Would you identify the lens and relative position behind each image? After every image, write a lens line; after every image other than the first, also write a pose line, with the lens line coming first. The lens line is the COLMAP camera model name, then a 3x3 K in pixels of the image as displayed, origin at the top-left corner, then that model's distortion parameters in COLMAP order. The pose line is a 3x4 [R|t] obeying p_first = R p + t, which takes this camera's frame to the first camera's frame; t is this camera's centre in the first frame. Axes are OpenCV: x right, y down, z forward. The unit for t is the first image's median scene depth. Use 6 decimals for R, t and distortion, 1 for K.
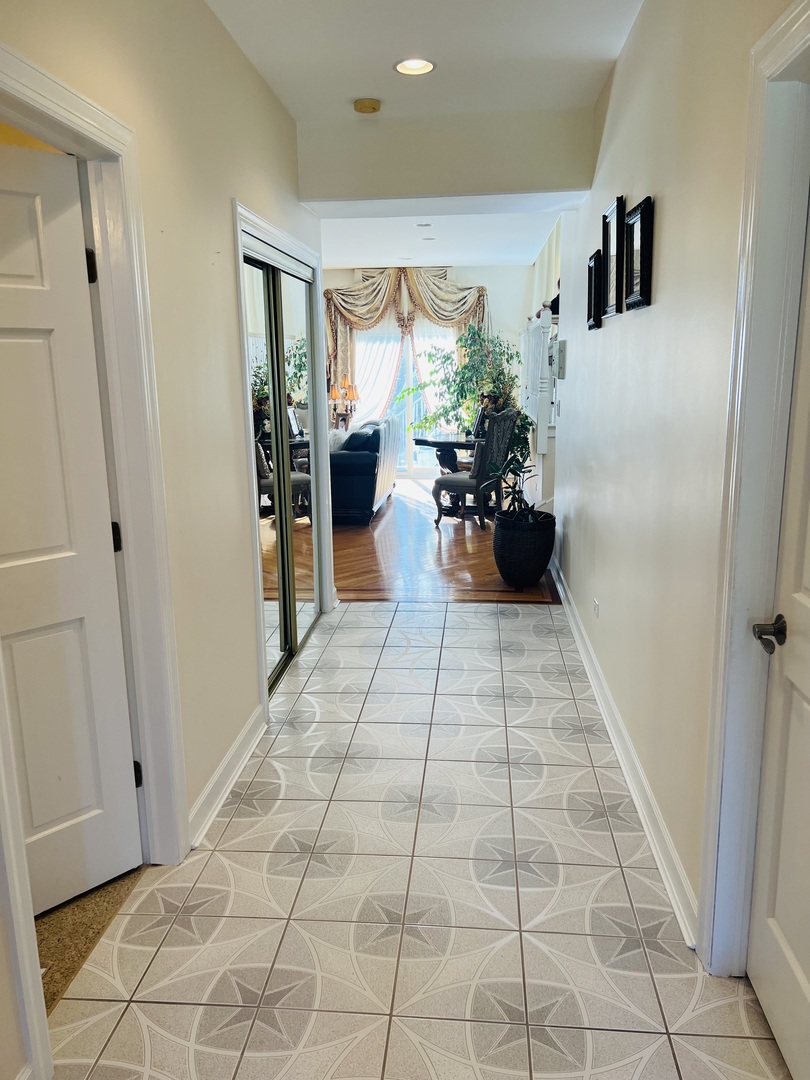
lens RADIAL K [[813.1, 0, 406.3], [0, 813.1, 538.6], [0, 0, 1]] dist [0.063301, -0.076960]
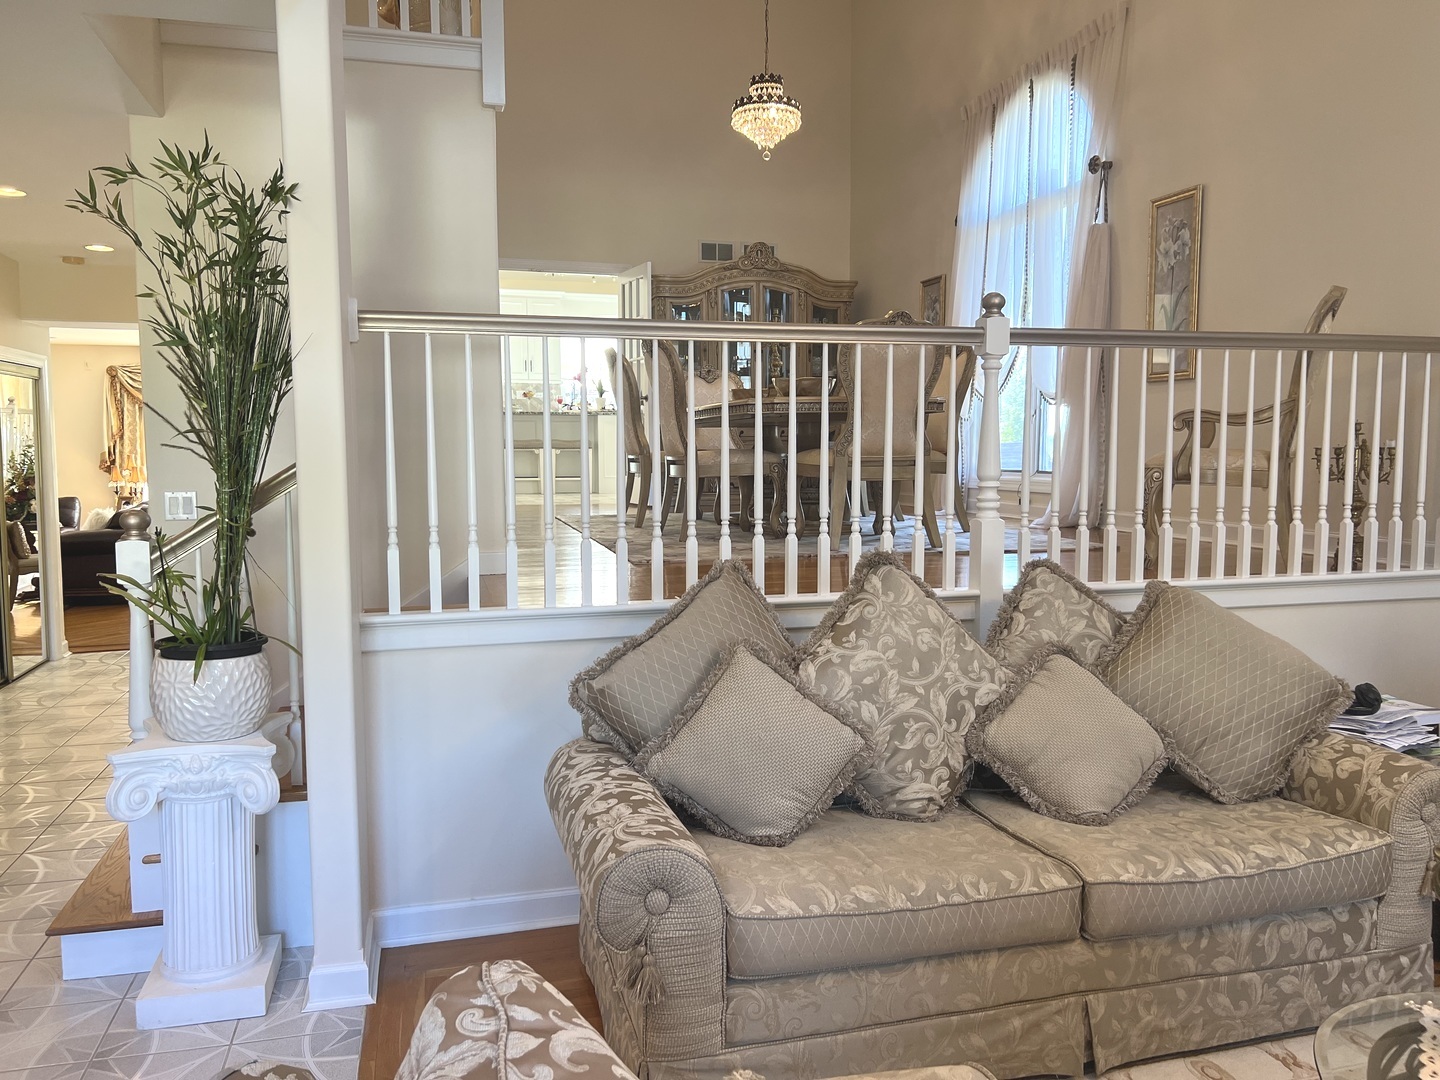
lens RADIAL K [[1084.1, 0, 716.5], [0, 1084.1, 532.6], [0, 0, 1]] dist [0.063301, -0.076960]
pose [[0.928459, -0.004903, 0.371402, 0.077529], [0.054621, 0.990845, -0.123465, 0.074828], [-0.367397, 0.134919, 0.920226, -0.376948]]
